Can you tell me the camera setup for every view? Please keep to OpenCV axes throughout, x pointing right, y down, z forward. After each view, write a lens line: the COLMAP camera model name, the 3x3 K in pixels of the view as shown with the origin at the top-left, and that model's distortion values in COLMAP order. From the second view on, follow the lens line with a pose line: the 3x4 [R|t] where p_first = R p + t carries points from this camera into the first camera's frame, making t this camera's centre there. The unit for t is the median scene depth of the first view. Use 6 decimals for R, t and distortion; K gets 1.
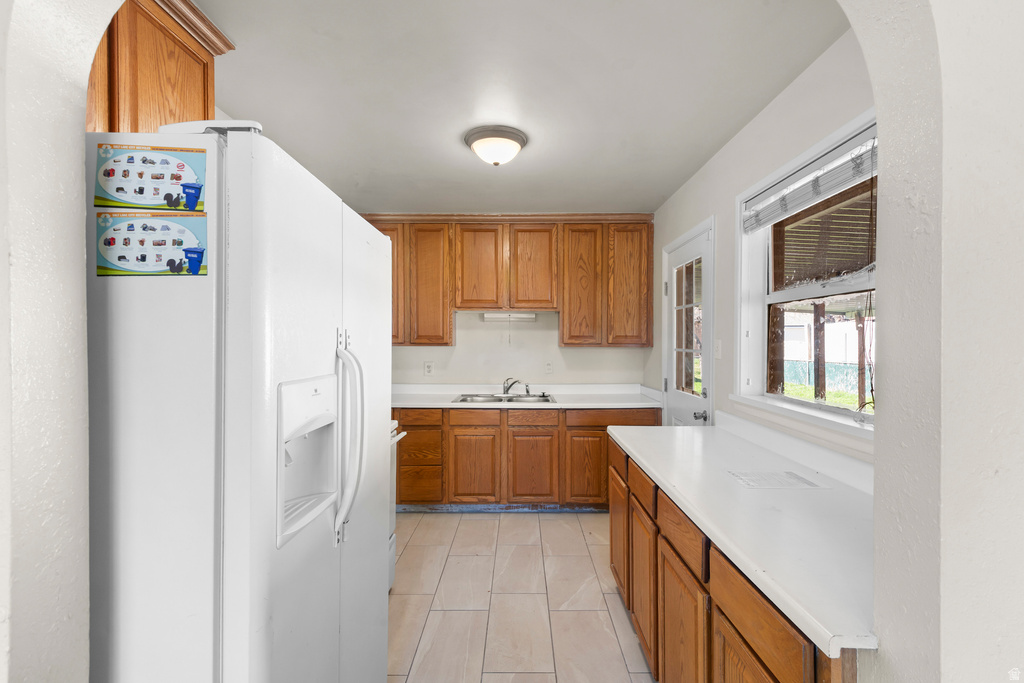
lens RADIAL K [[454.4, 0, 512.0], [0, 454.4, 341.5], [0, 0, 1]] dist [0.000262, 0.000014]
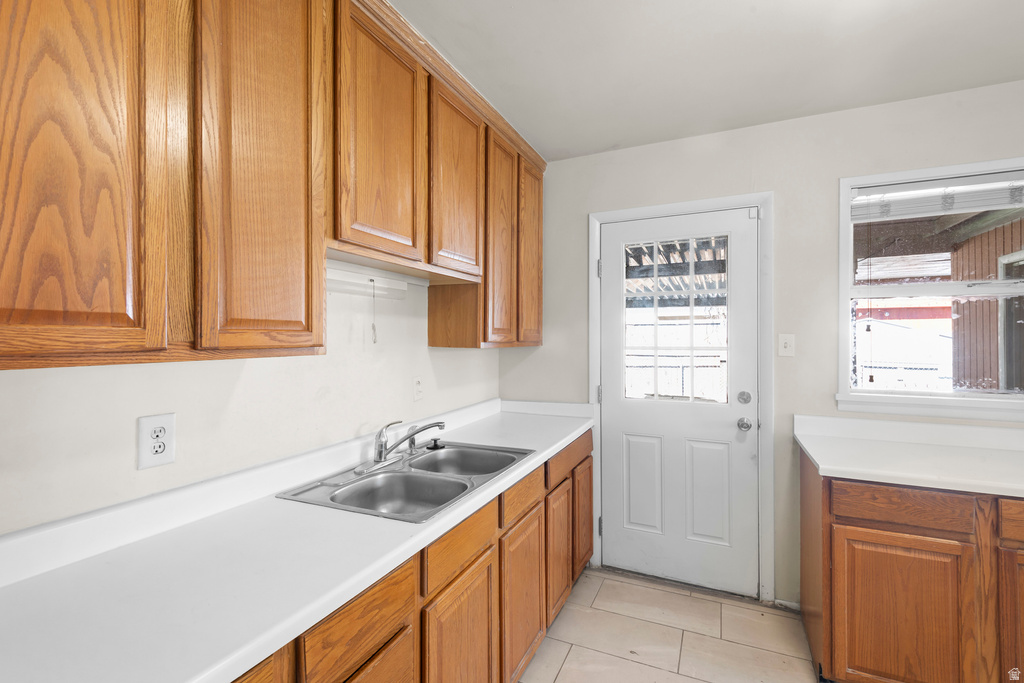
lens RADIAL K [[463.8, 0, 513.3], [0, 463.8, 334.1], [0, 0, 1]] dist [0.000657, -0.000028]
pose [[0.391000, 0.002420, 0.920388, -0.388953], [0.000474, 0.999996, -0.002831, -0.003483], [-0.920391, 0.001543, 0.390997, 0.749610]]
